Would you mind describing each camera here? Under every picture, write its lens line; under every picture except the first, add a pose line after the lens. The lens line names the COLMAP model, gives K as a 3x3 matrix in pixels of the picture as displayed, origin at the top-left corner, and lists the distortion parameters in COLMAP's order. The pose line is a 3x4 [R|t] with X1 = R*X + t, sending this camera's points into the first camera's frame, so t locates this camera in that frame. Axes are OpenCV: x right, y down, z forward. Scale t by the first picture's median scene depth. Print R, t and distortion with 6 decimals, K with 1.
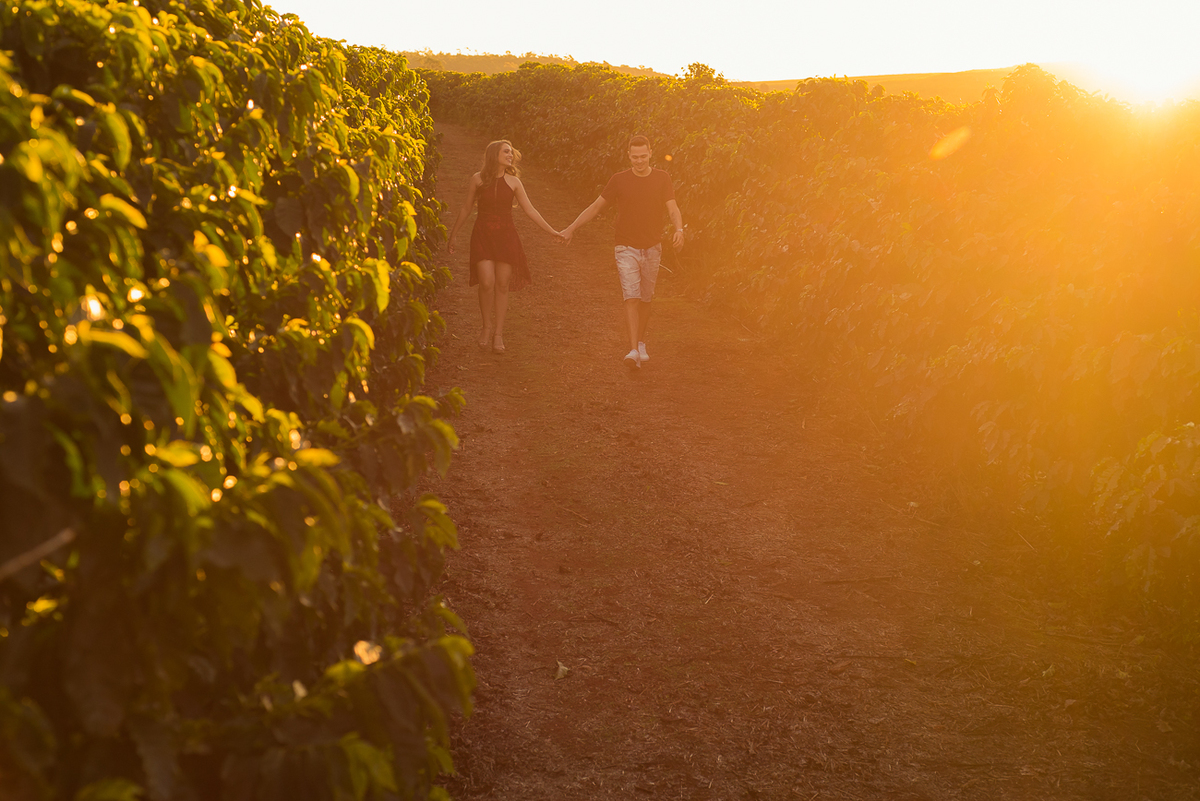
lens RADIAL K [[1780.3, 0, 600.0], [0, 1780.3, 400.5], [0, 0, 1]] dist [-0.021630, -0.011524]
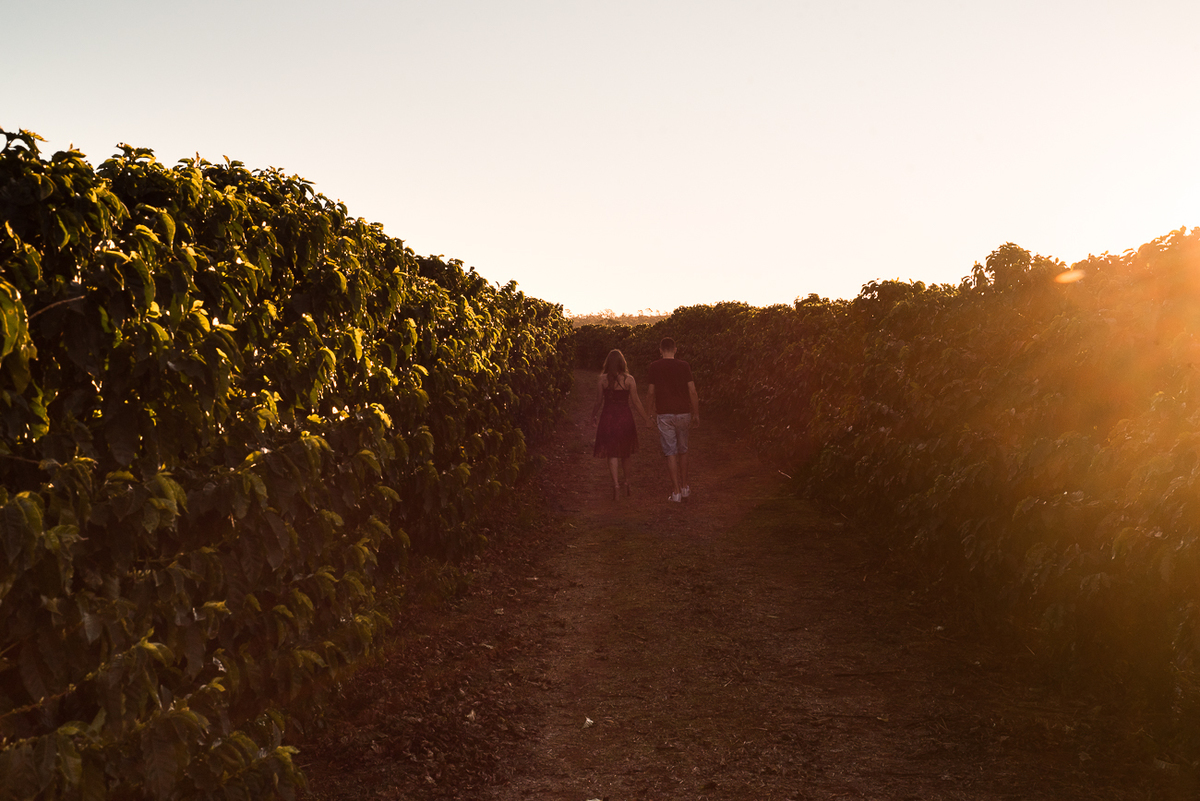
lens RADIAL K [[1780.3, 0, 600.0], [0, 1780.3, 400.5], [0, 0, 1]] dist [-0.021630, -0.011524]
pose [[0.993766, -0.041592, -0.103440, 0.144158], [0.026362, 0.989159, -0.144463, 0.126069], [0.108327, 0.140836, 0.984089, -0.291237]]
